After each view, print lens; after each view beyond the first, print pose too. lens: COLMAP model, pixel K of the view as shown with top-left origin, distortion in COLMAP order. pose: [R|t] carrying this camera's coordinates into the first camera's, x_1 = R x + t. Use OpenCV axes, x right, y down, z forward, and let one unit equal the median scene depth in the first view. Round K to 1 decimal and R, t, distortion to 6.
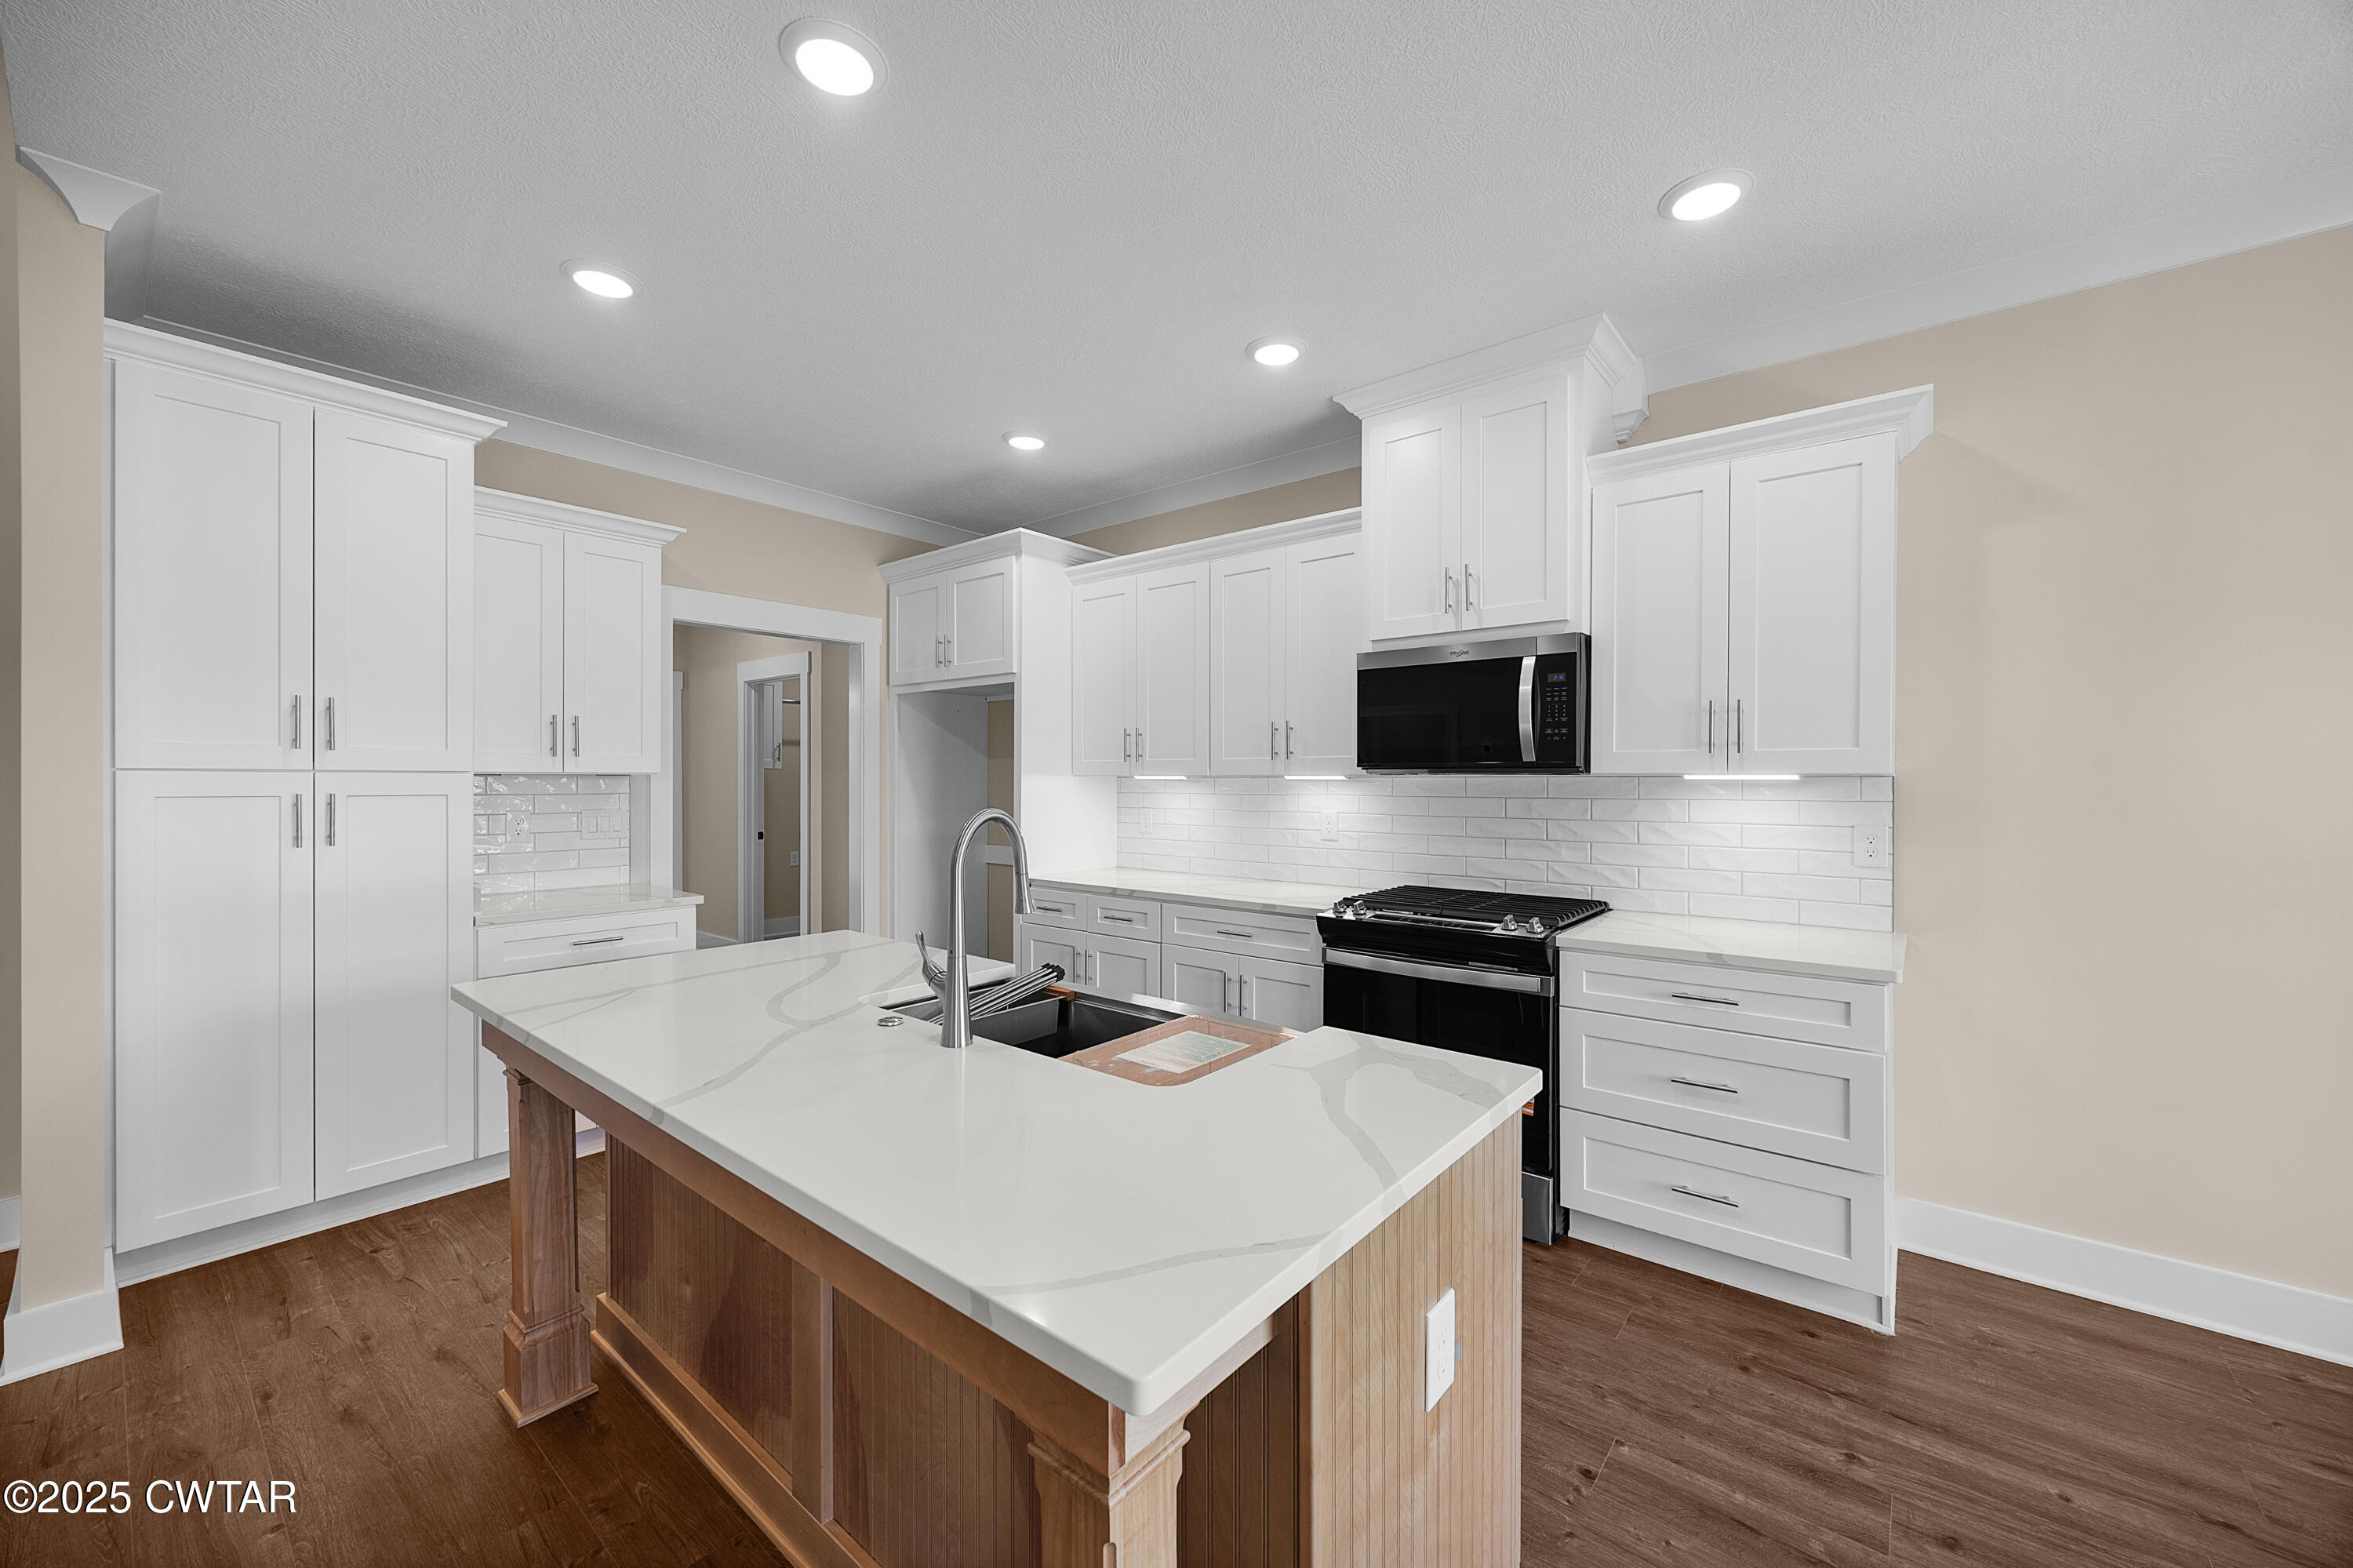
lens RADIAL K [[934.8, 0, 1176.5], [0, 934.8, 784.0], [0, 0, 1]] dist [0.000895, 0.000014]
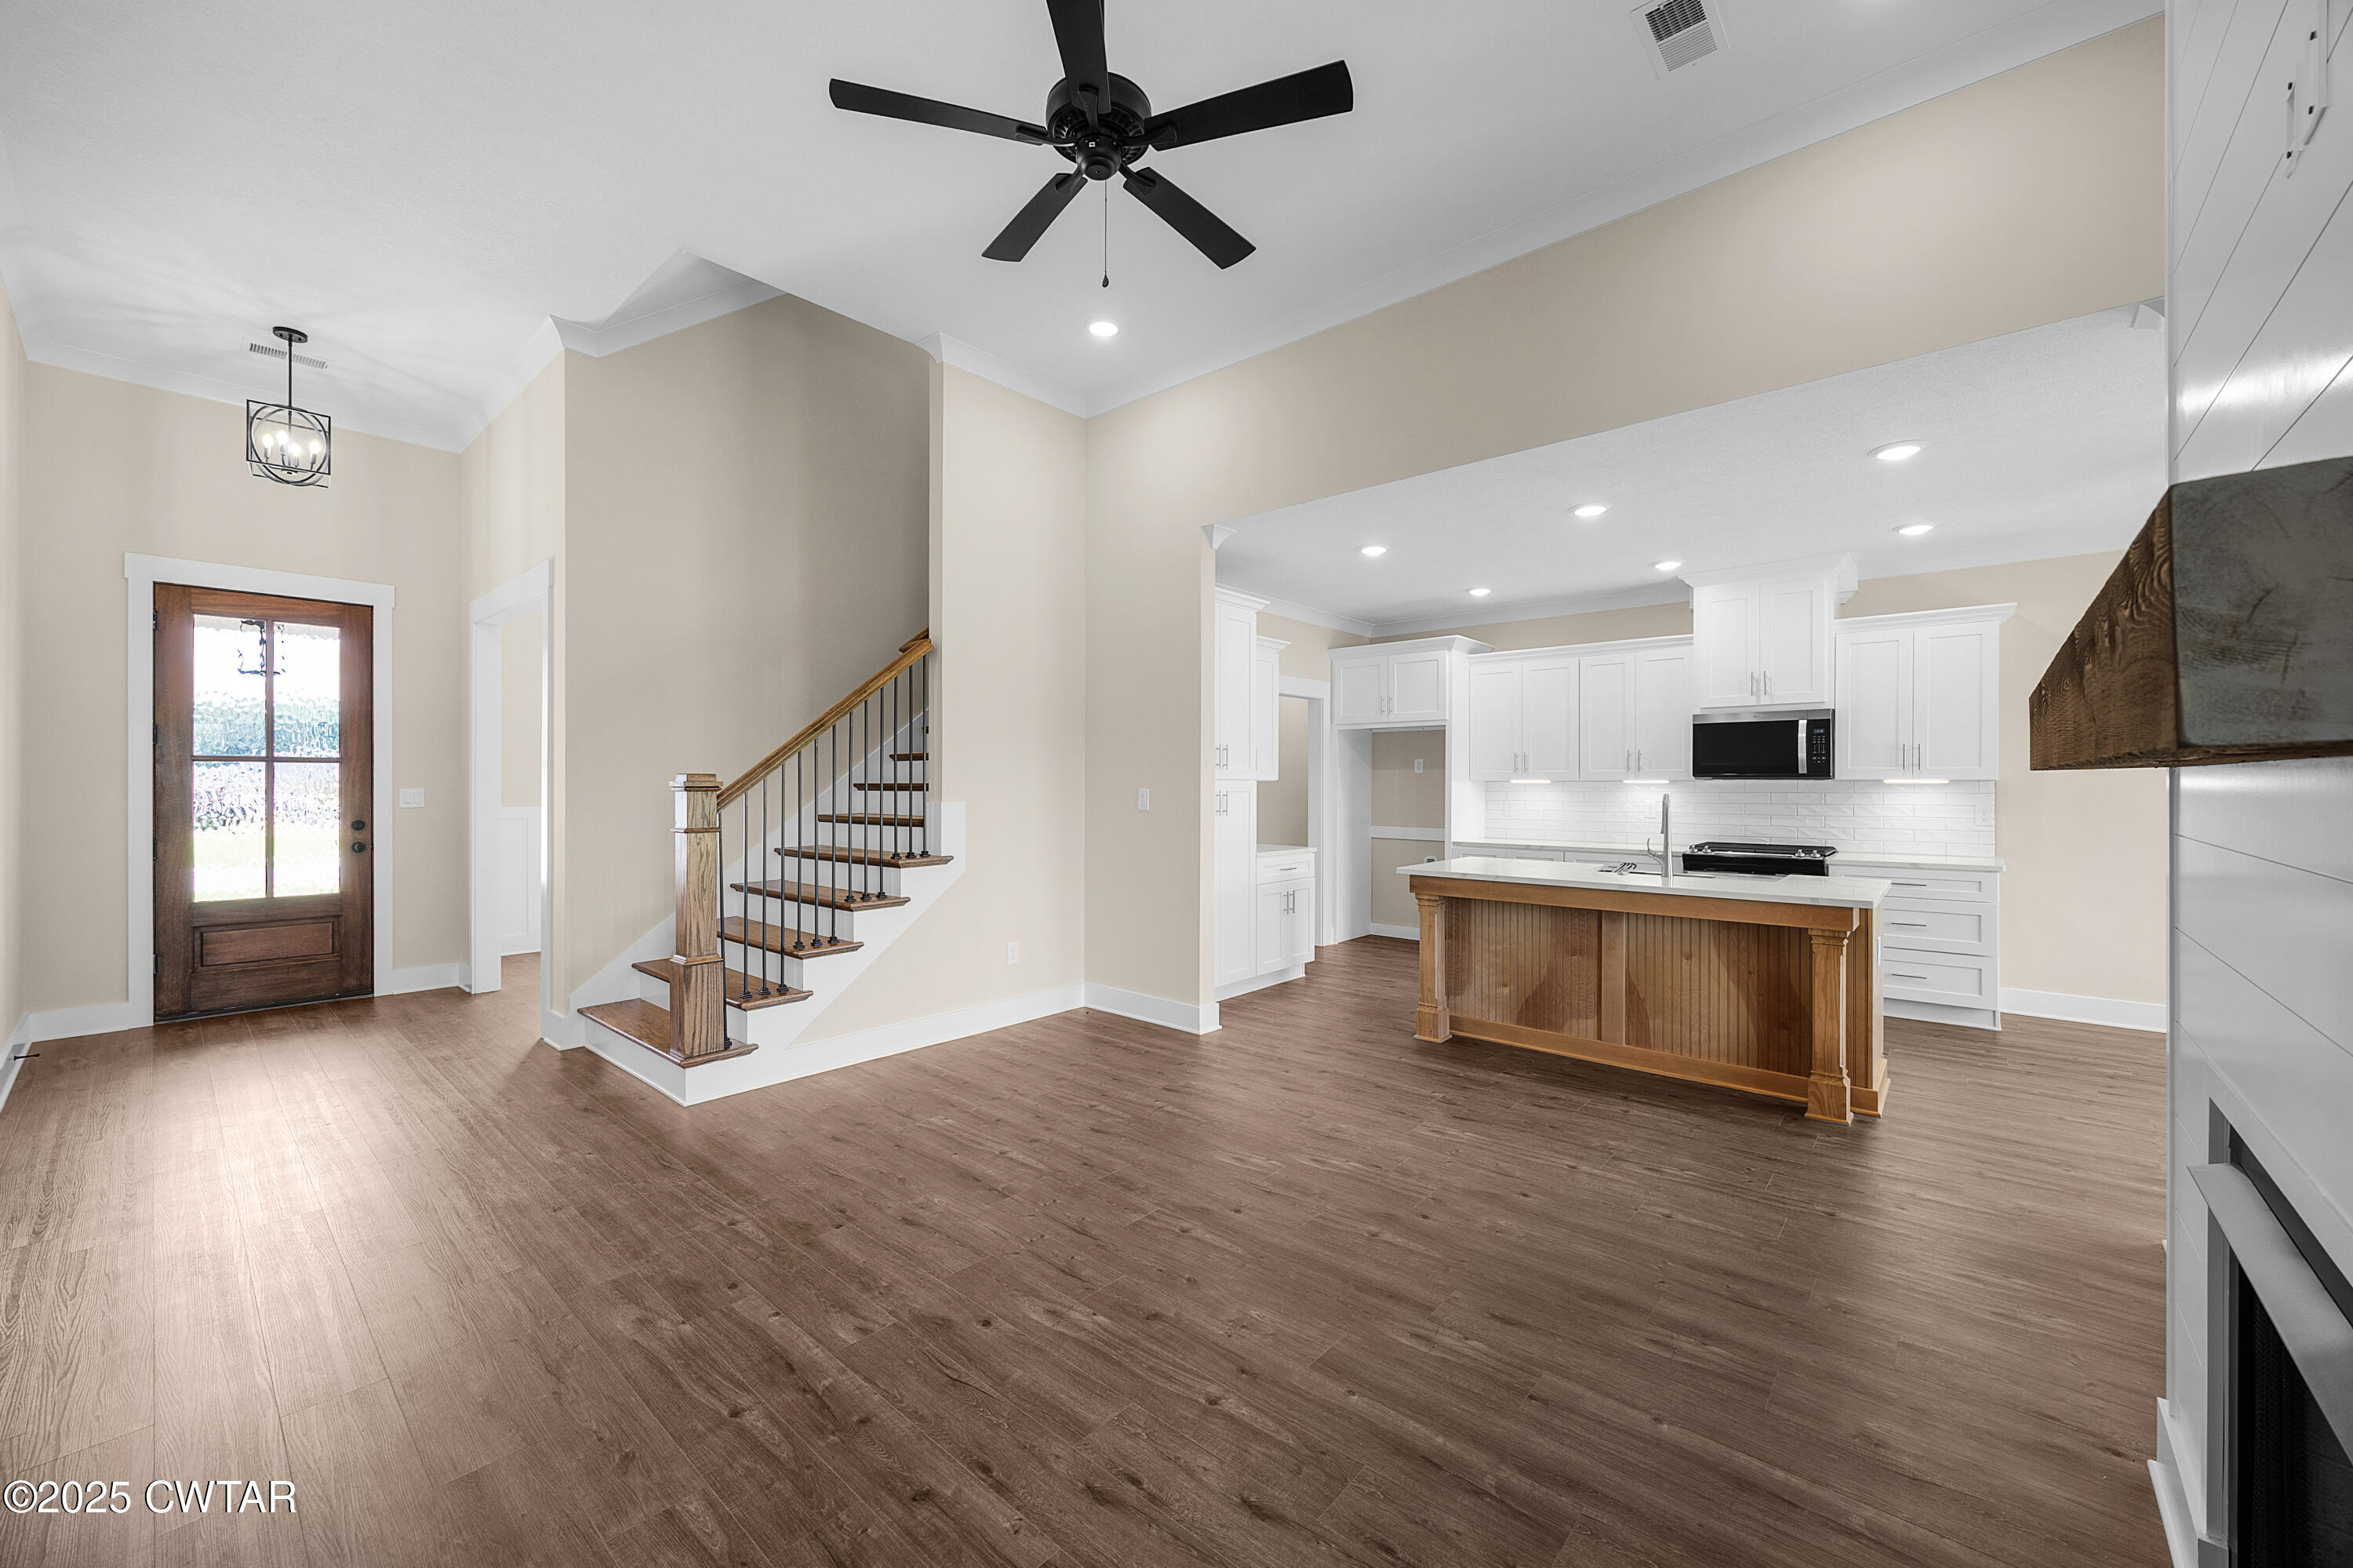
lens RADIAL K [[917.0, 0, 1185.4], [0, 917.0, 785.6], [0, 0, 1]] dist [0.000071, 0.000104]
pose [[0.999708, -0.000825, -0.024130, -0.789549], [0.000779, 0.999998, -0.001922, 0.003858], [0.024131, 0.001903, 0.999707, -0.866378]]
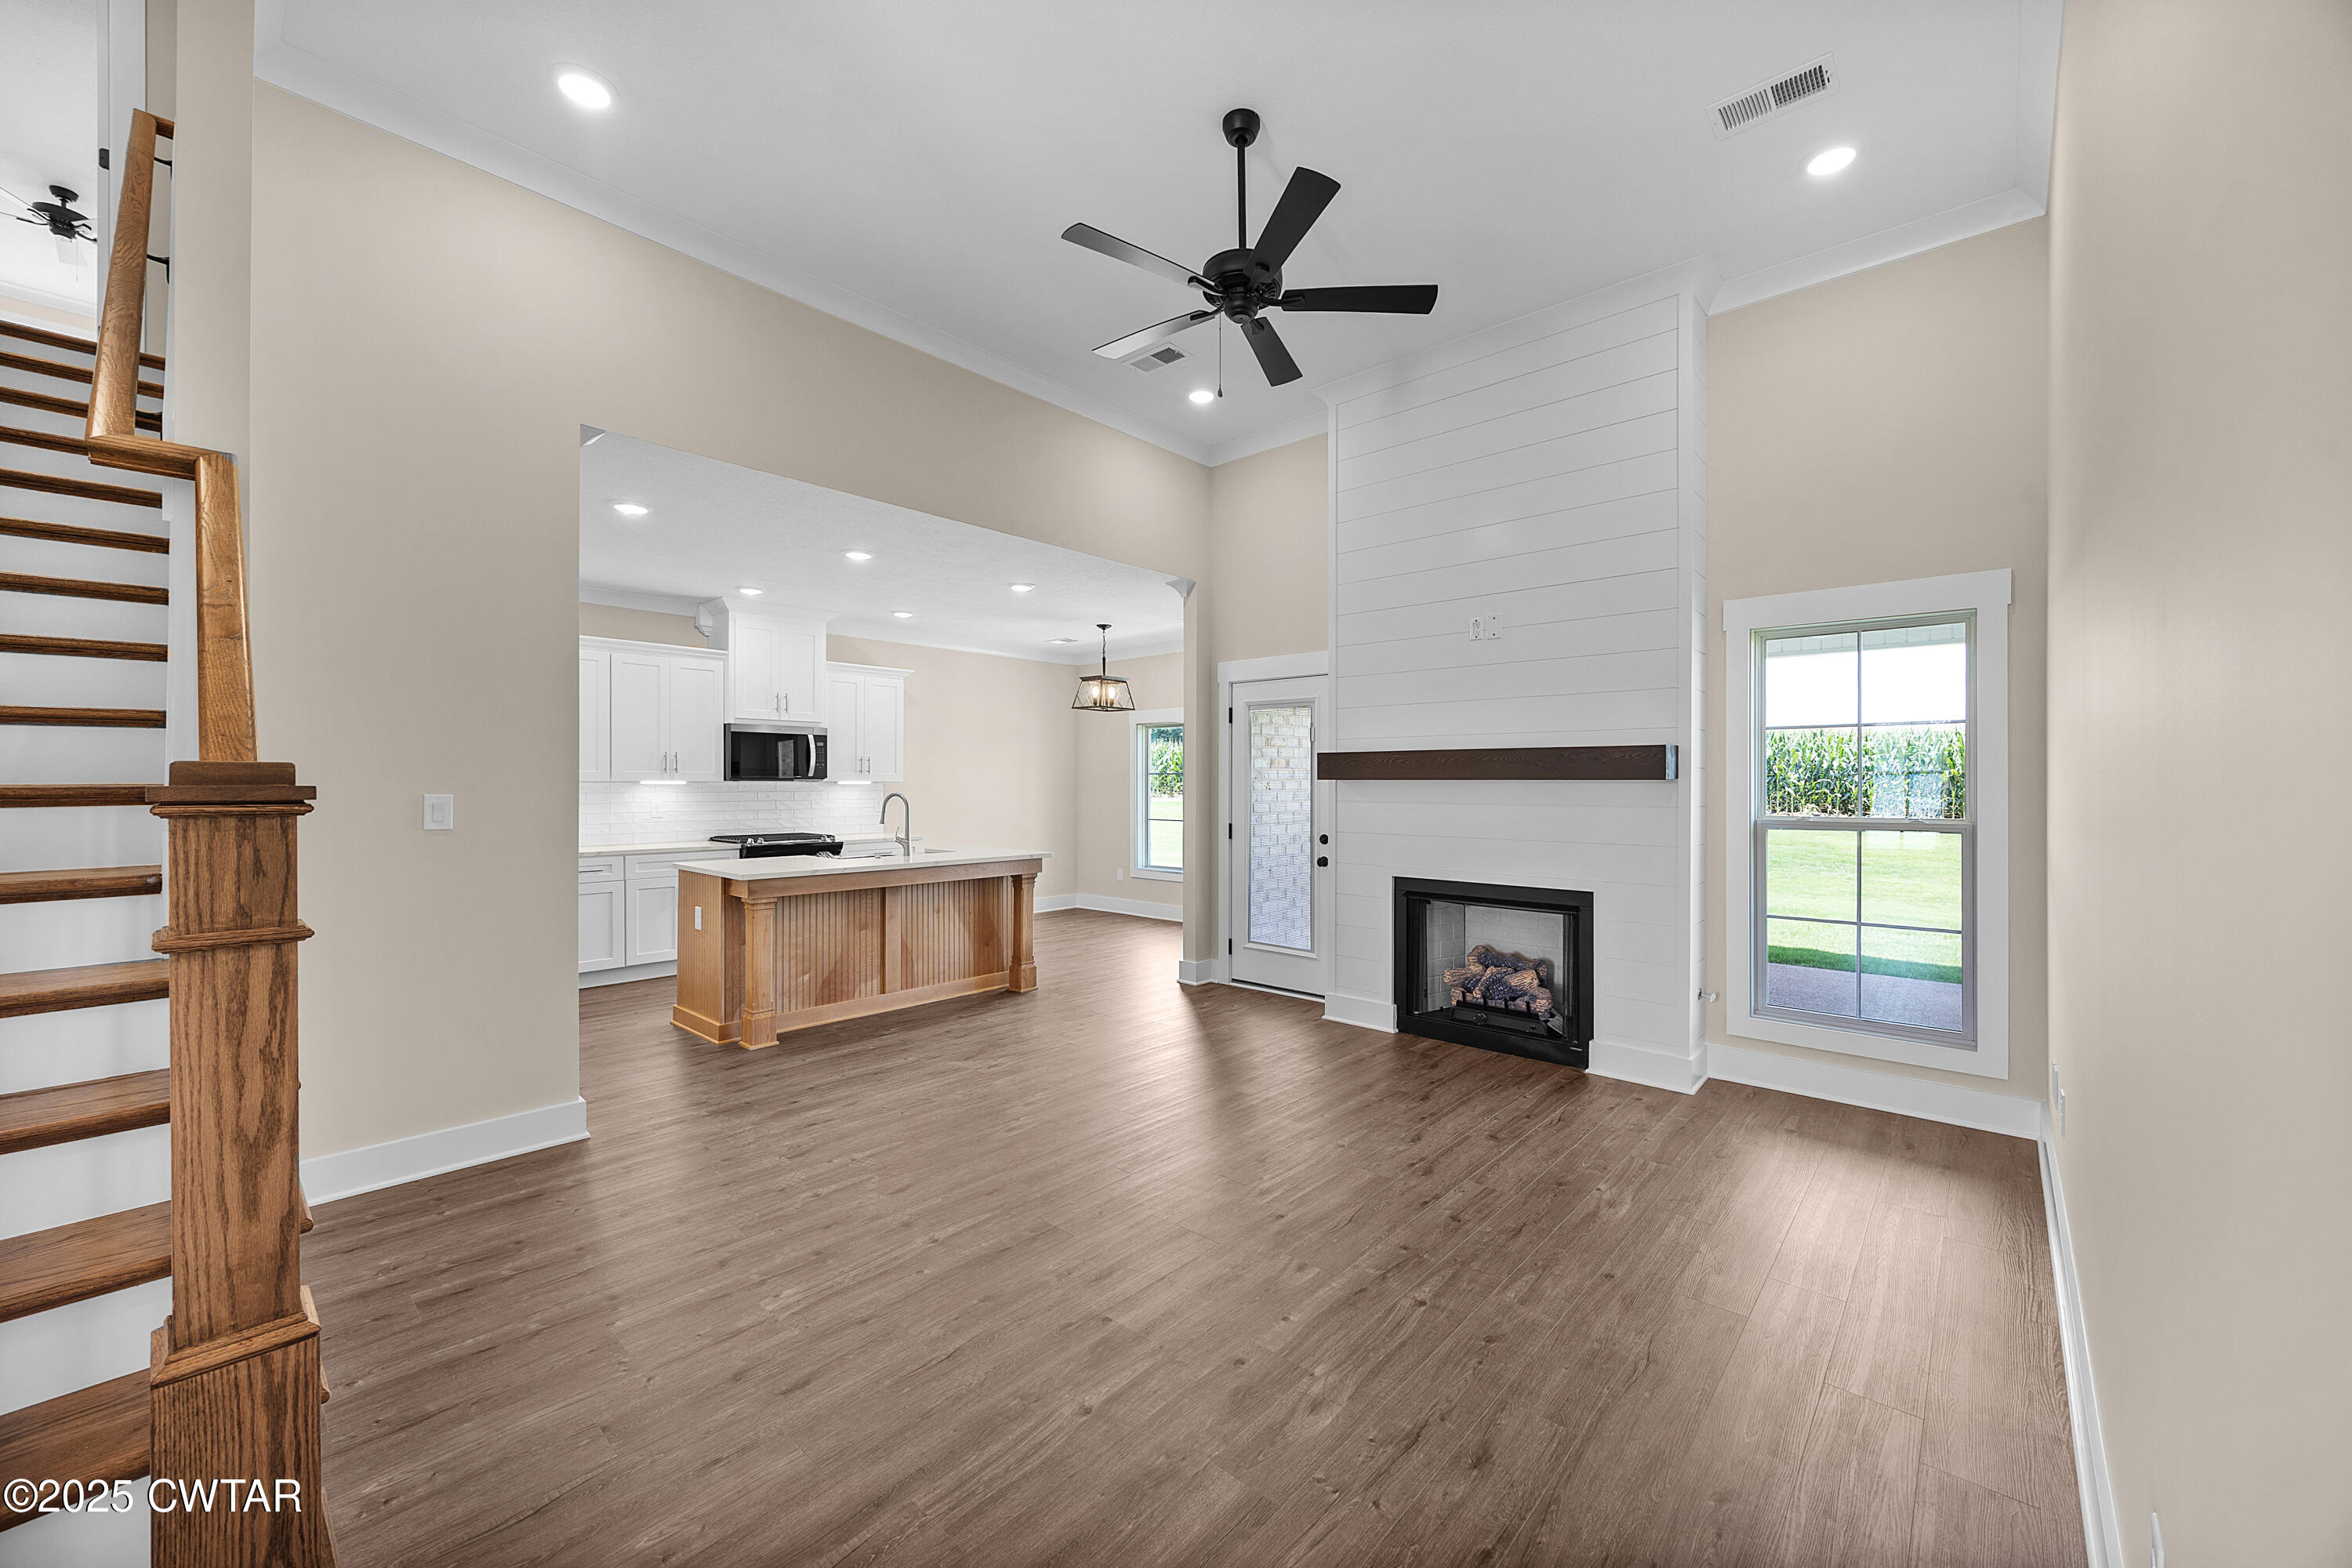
lens RADIAL K [[916.6, 0, 1184.9], [0, 916.6, 785.6], [0, 0, 1]] dist [0.000071, 0.000104]
pose [[0.023112, -0.004091, 0.999725, -1.883613], [0.004750, 0.999981, 0.003982, -0.003771], [-0.999722, 0.004657, 0.023131, -0.065400]]
